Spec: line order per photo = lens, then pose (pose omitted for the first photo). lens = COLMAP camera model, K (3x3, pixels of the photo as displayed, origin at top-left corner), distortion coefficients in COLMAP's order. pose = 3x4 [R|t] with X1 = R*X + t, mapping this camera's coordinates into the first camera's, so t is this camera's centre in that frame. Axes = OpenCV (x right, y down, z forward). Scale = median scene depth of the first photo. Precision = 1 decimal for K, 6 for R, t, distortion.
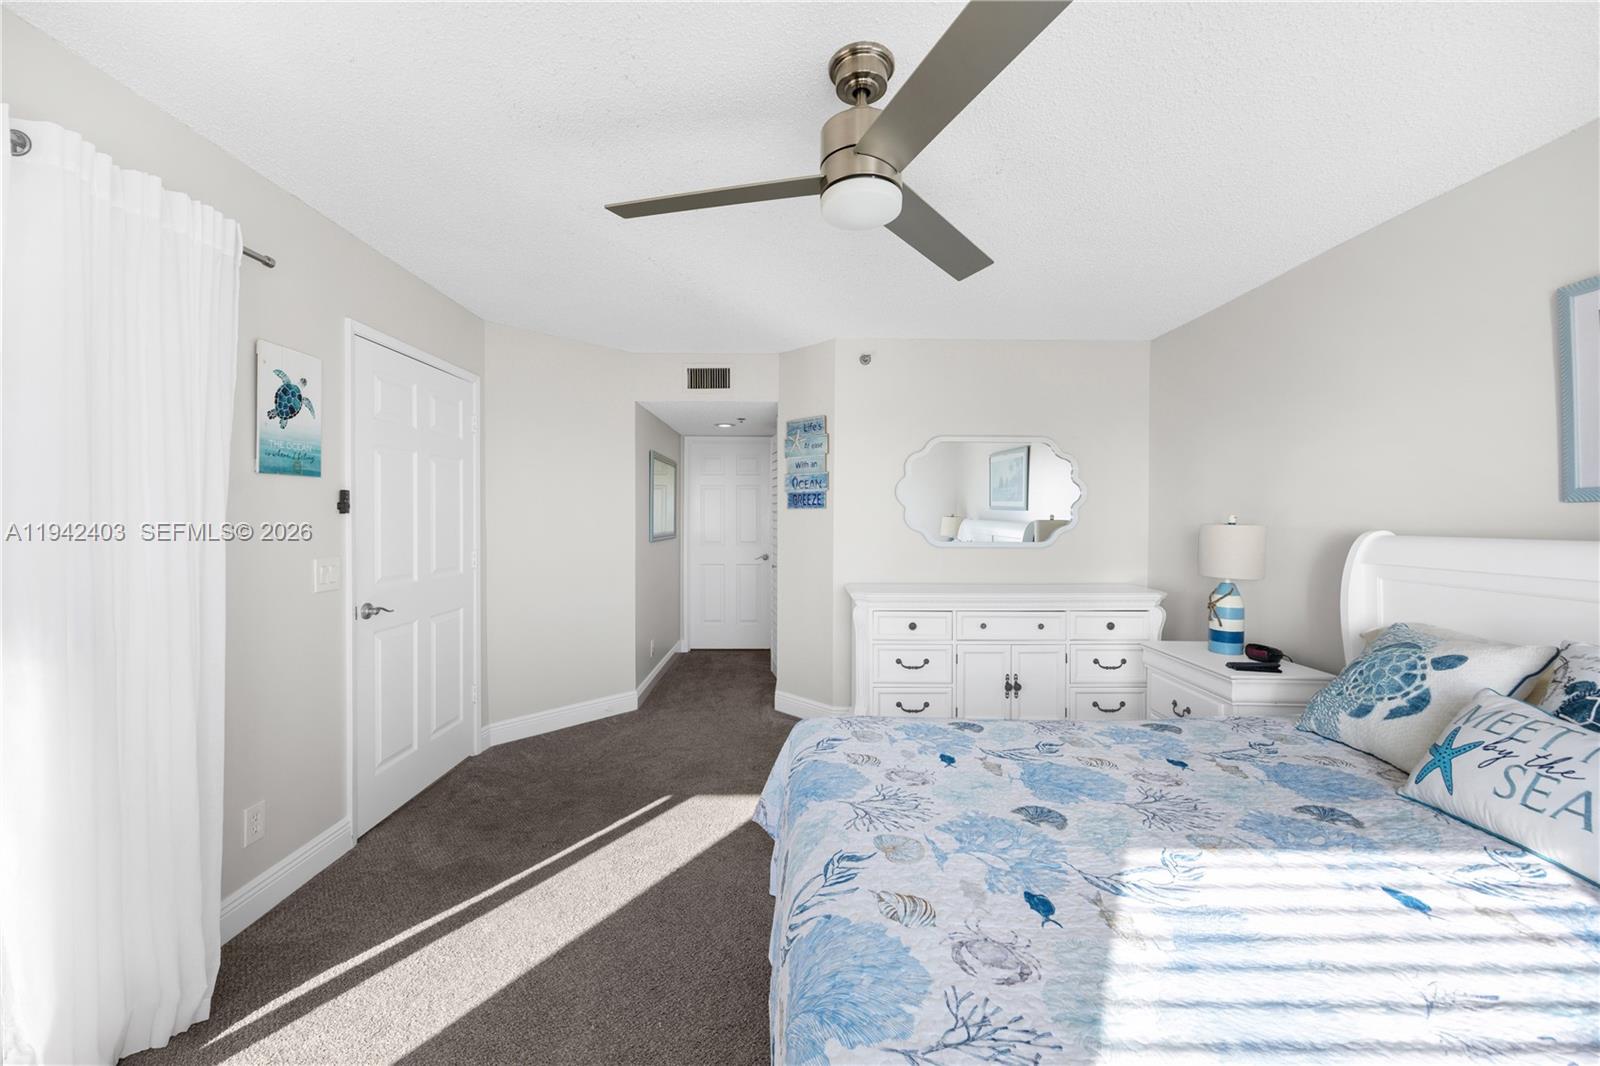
lens RADIAL K [[627.6, 0, 794.7], [0, 627.6, 519.3], [0, 0, 1]] dist [0.000114, 0.001581]
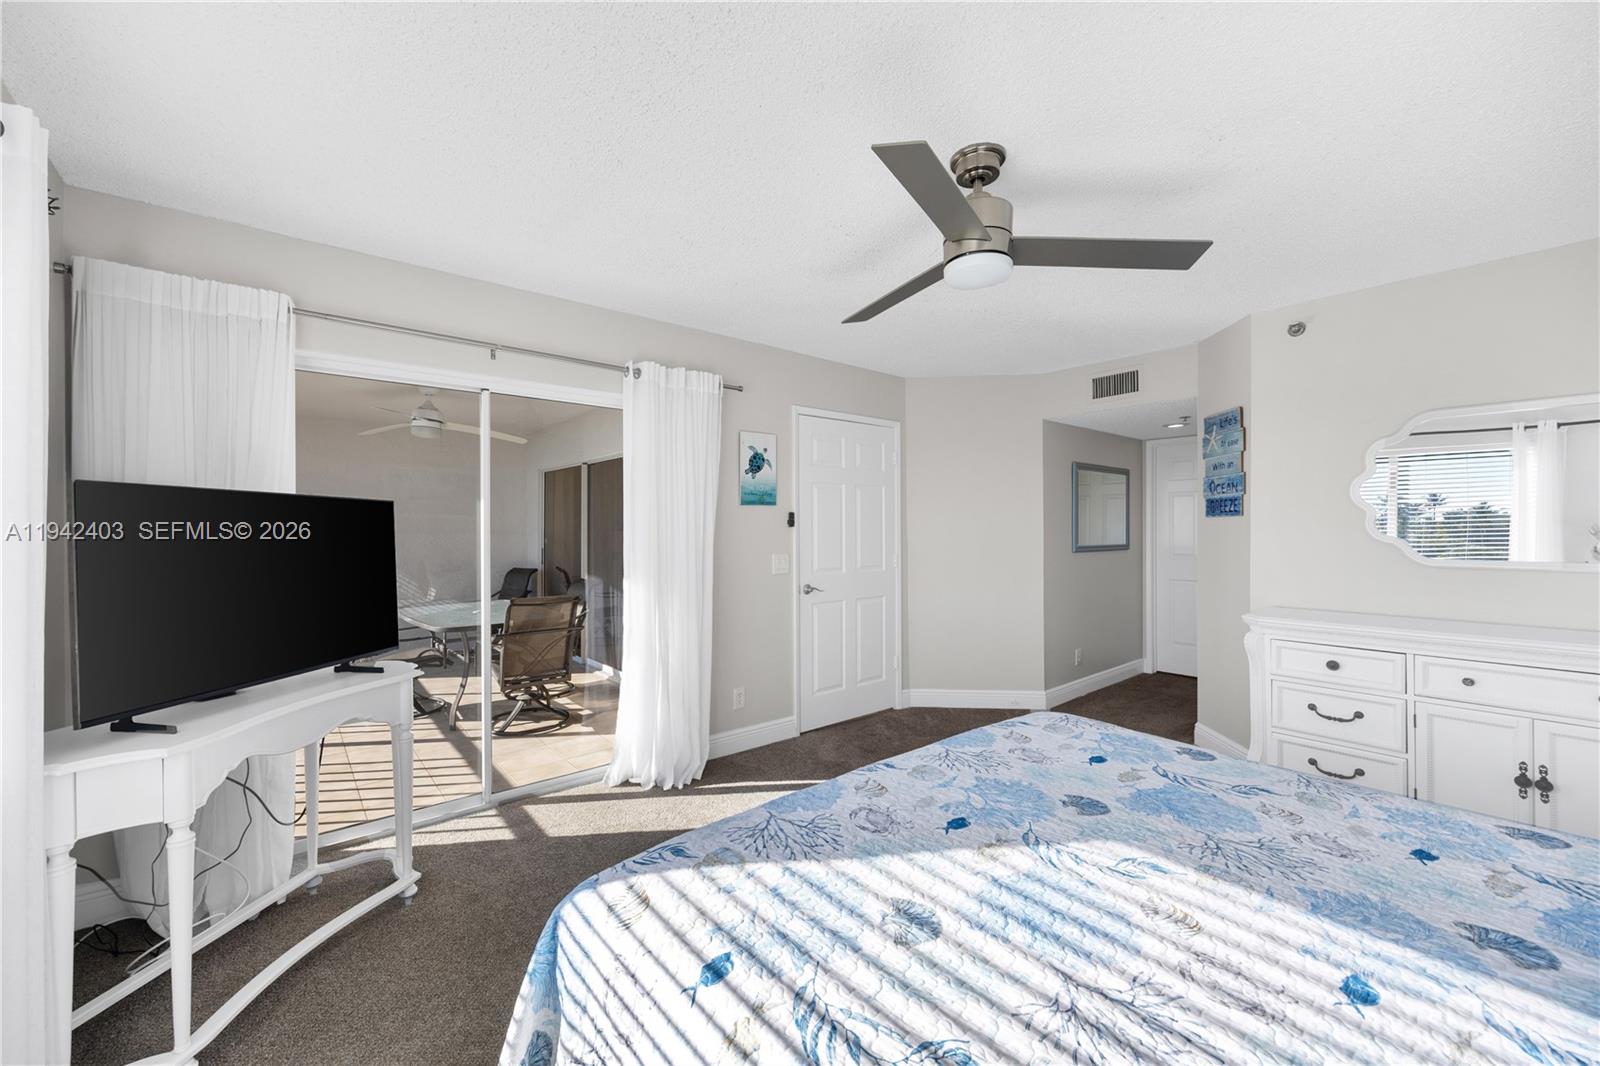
lens RADIAL K [[627.6, 0, 762.4], [0, 627.6, 526.1], [0, 0, 1]] dist [0.000114, 0.001581]
pose [[0.618350, -0.008899, -0.785852, 0.499314], [0.003431, 0.999957, -0.008624, 0.002275], [0.785895, 0.002637, 0.618354, -0.053943]]
